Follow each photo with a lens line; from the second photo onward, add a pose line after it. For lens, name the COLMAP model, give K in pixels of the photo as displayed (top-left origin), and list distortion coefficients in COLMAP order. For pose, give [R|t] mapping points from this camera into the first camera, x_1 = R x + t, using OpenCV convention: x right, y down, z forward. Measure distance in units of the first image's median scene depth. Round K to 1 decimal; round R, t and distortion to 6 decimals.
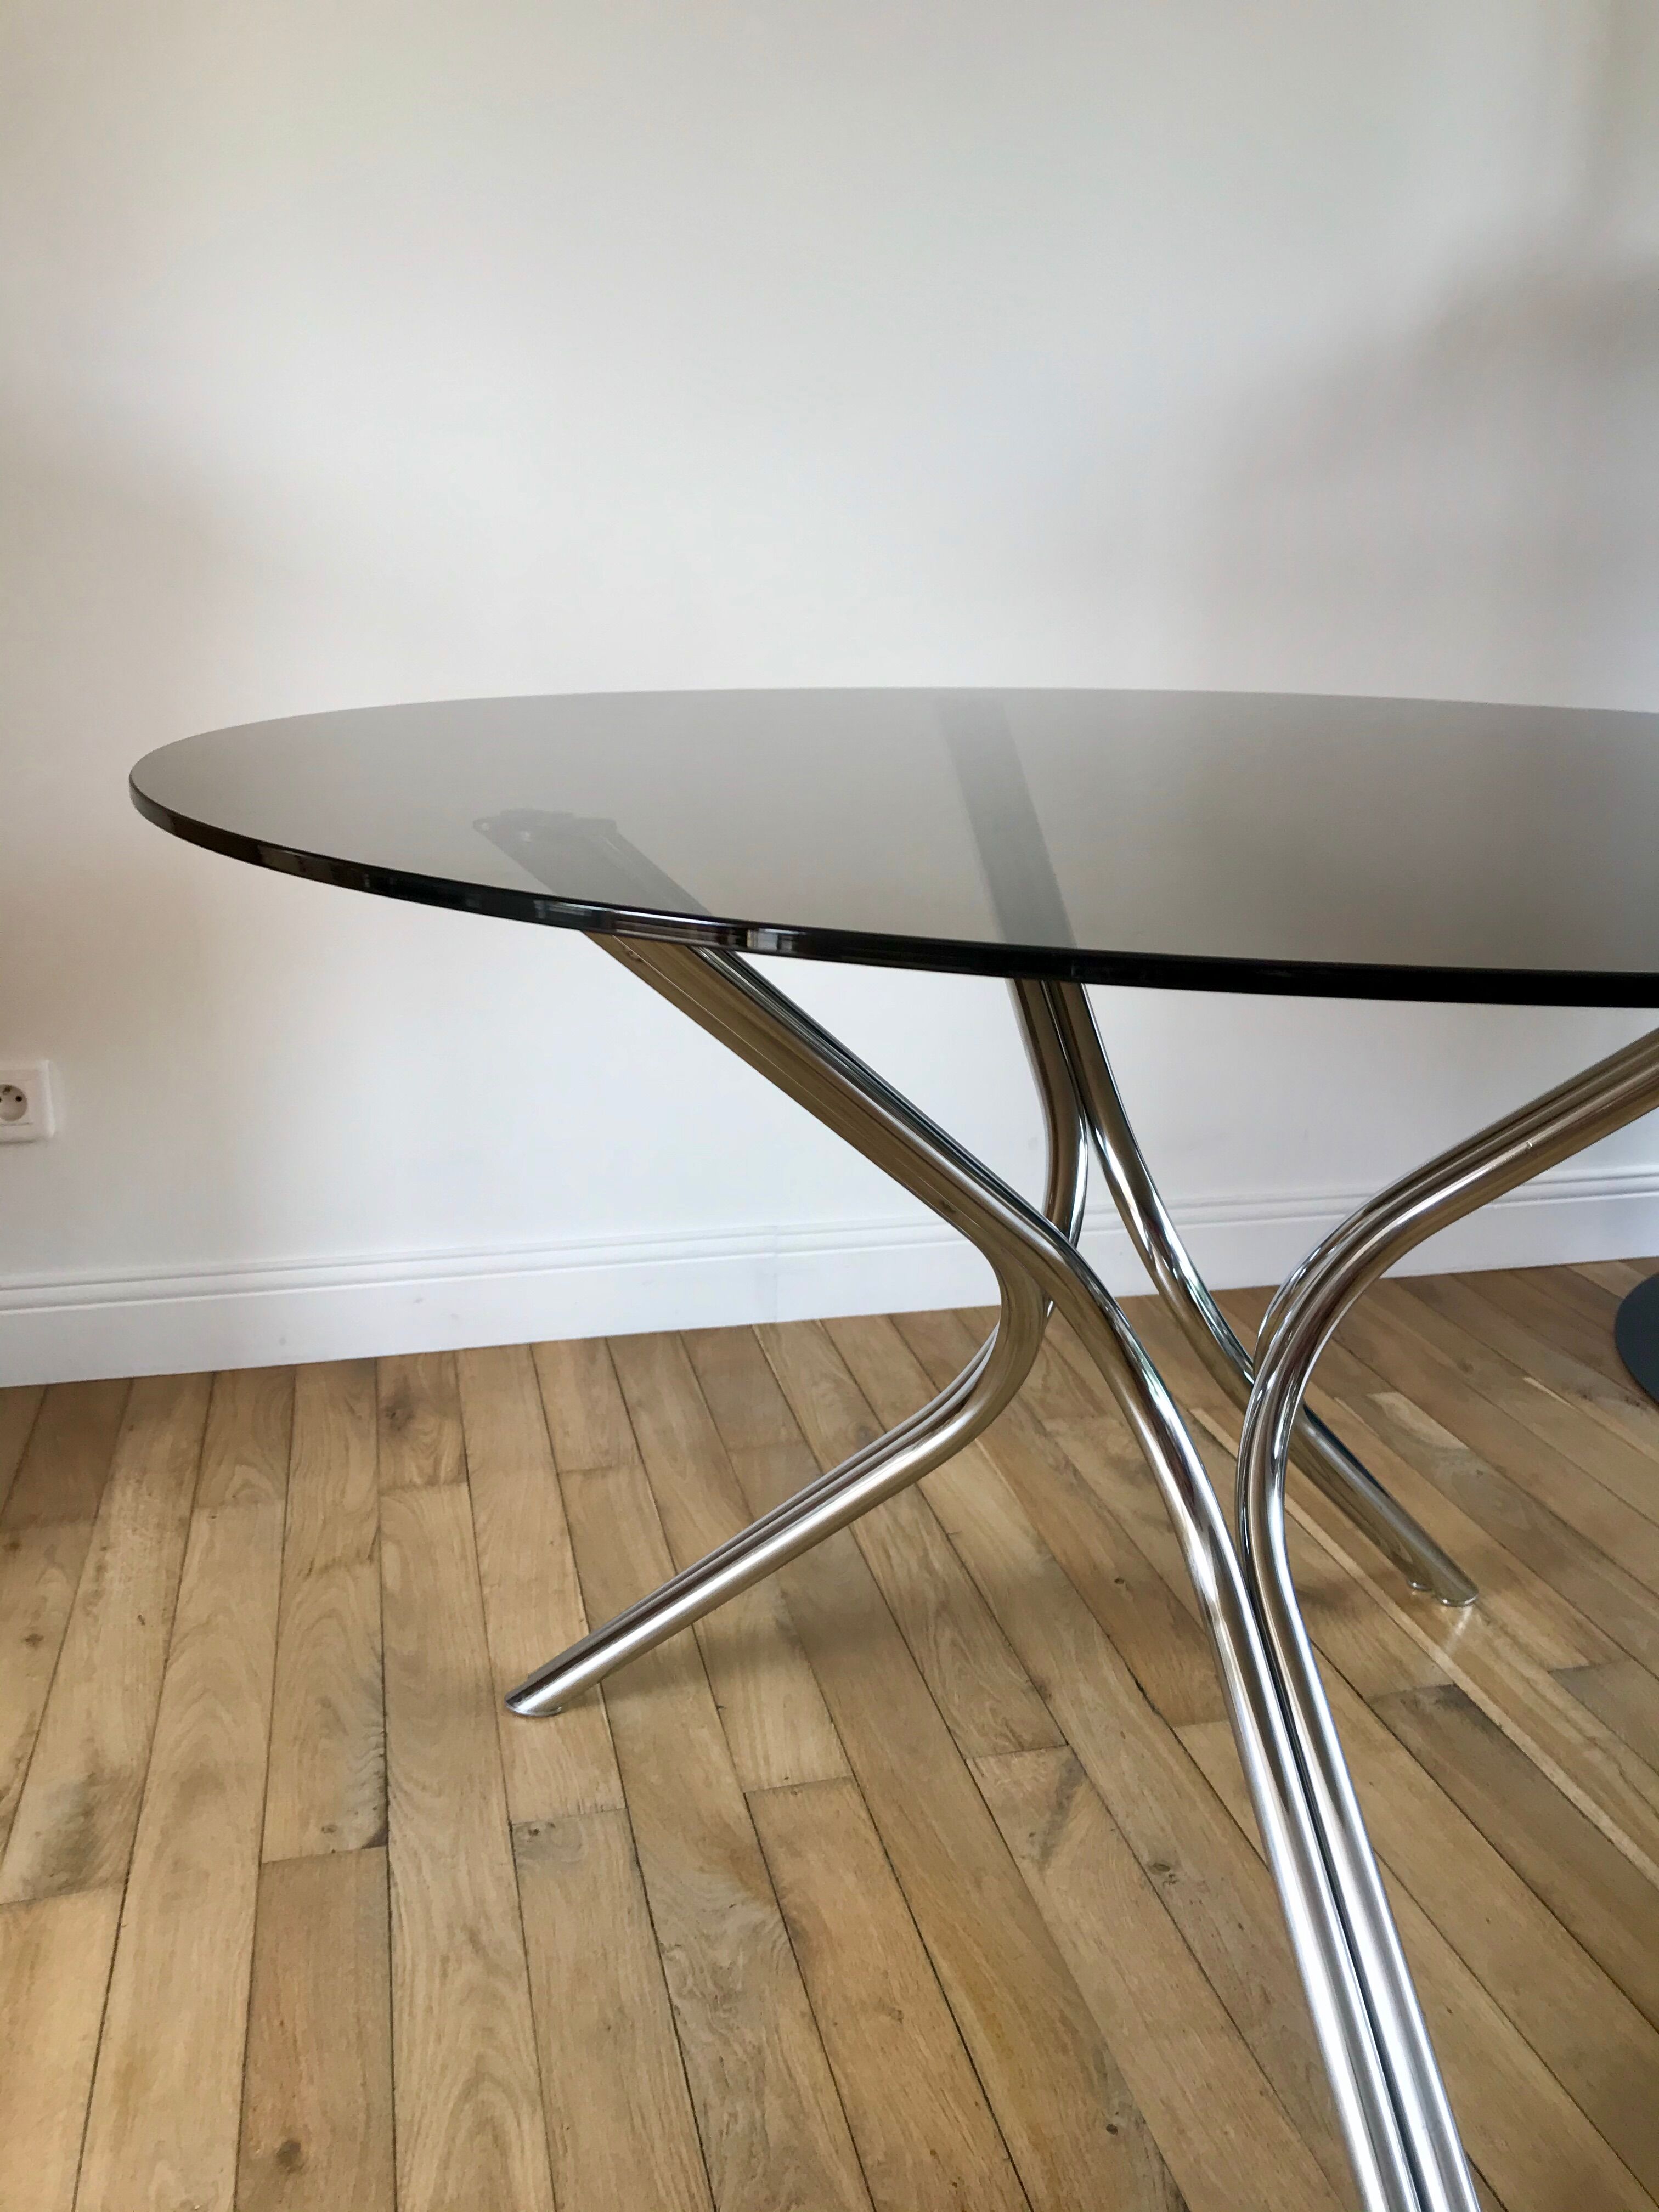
lens RADIAL K [[1815.5, 0, 838.5], [0, 1815.5, 1107.7], [0, 0, 1]] dist [-0.013094, 0.047519]
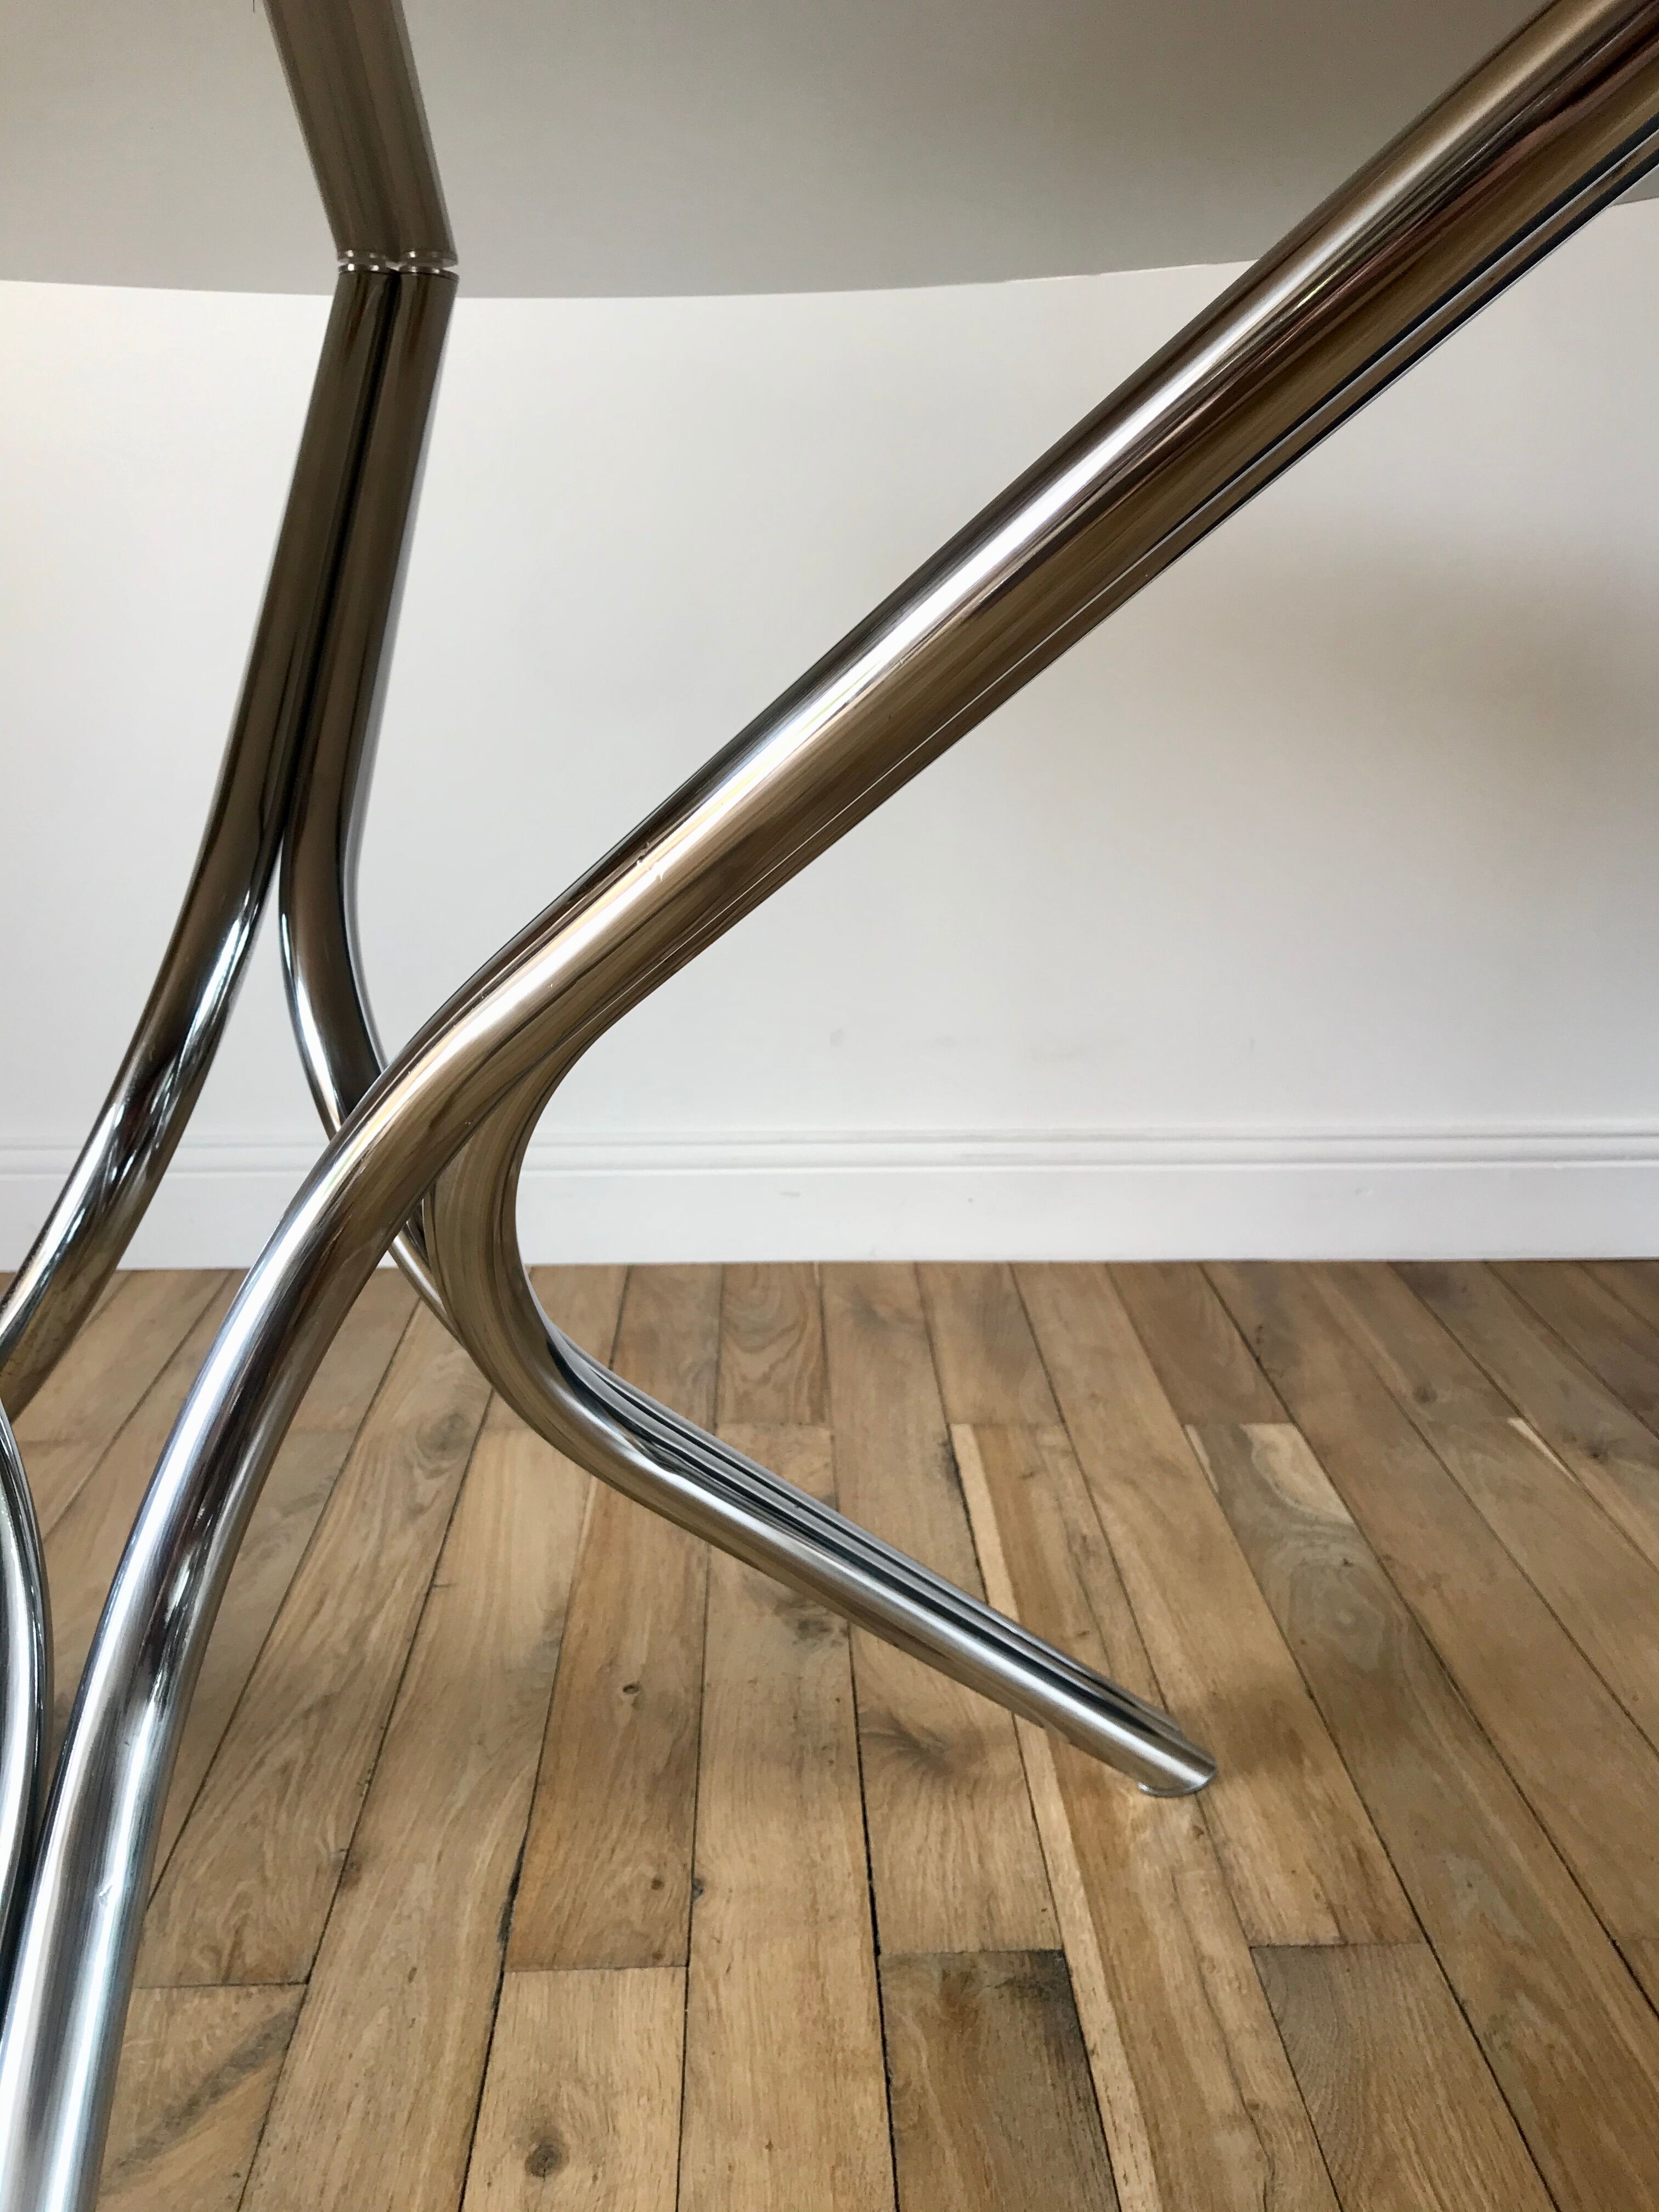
lens RADIAL K [[1829.3, 0, 841.5], [0, 1829.3, 1112.8], [0, 0, 1]] dist [-0.005092, 0.039728]
pose [[0.979128, 0.045937, -0.197984, 0.389264], [-0.043099, 0.998897, 0.018626, 0.055226], [0.198621, -0.009705, 0.980028, 0.456312]]
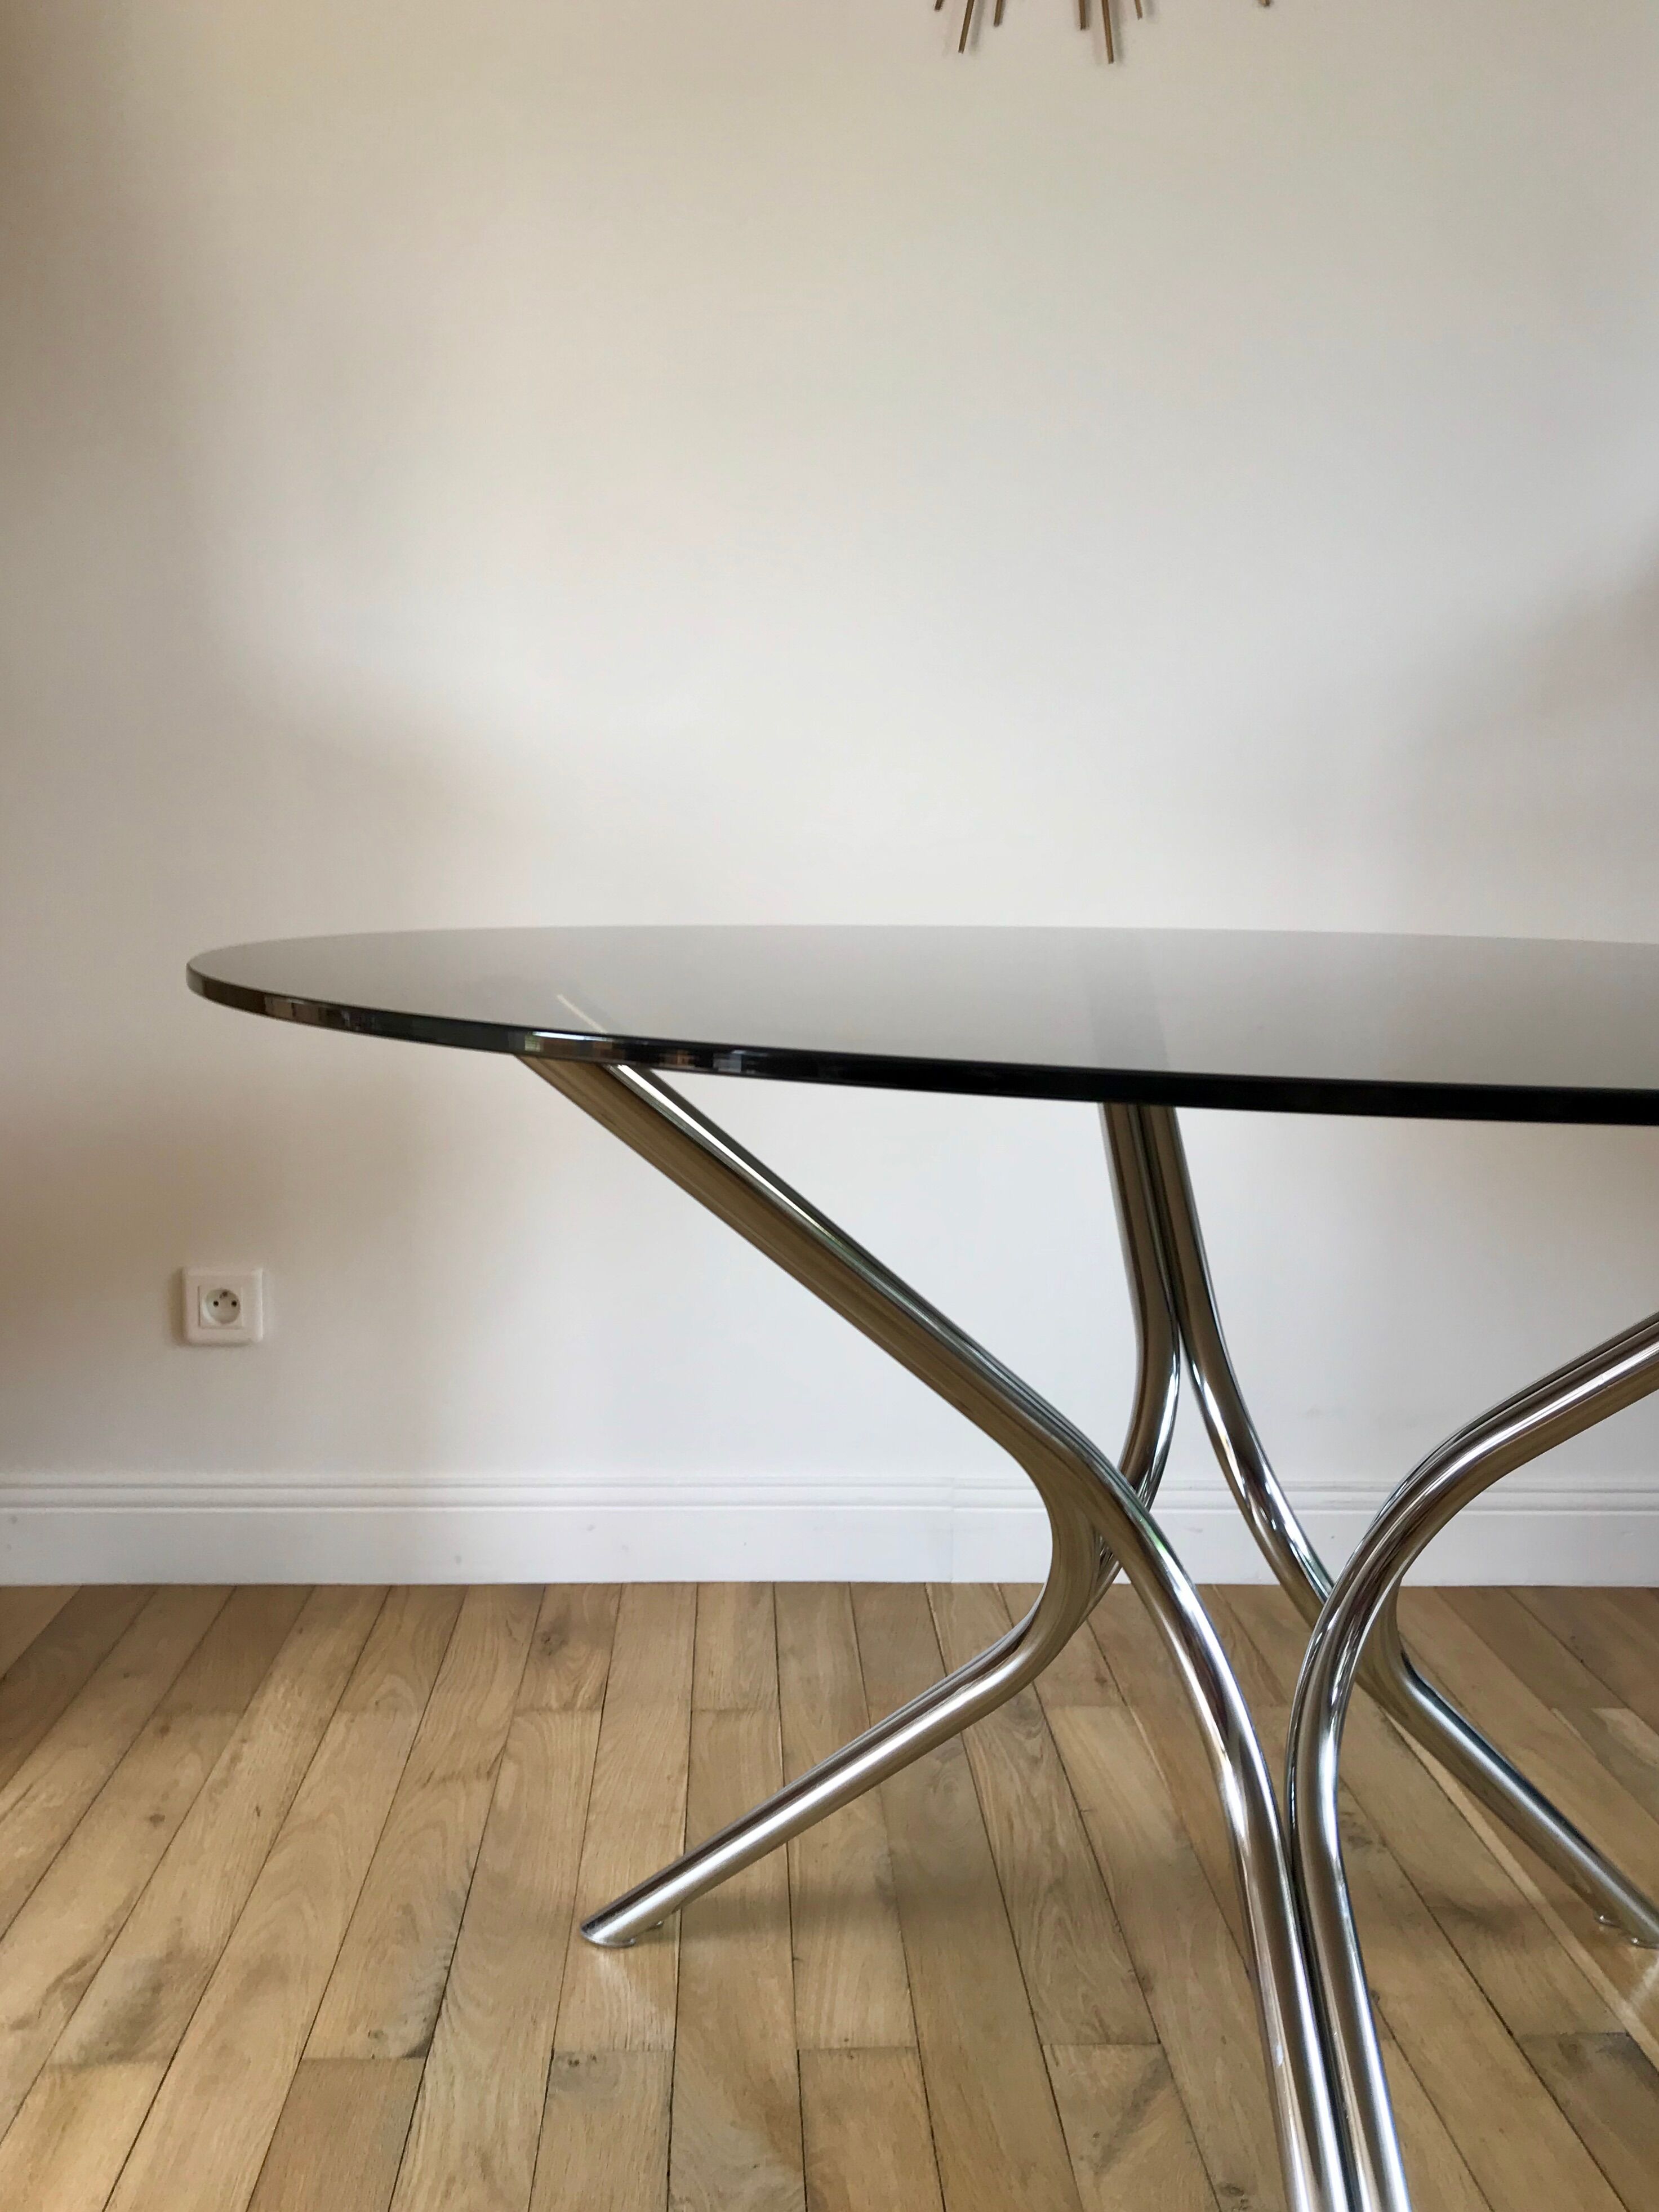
lens RADIAL K [[1861.7, 0, 837.0], [0, 1861.7, 1107.1], [0, 0, 1]] dist [-0.011146, 0.042242]
pose [[0.981369, 0.026045, -0.190361, 0.130954], [-0.056203, 0.986347, -0.154794, 0.039842], [0.183730, 0.162609, 0.969434, -0.014318]]
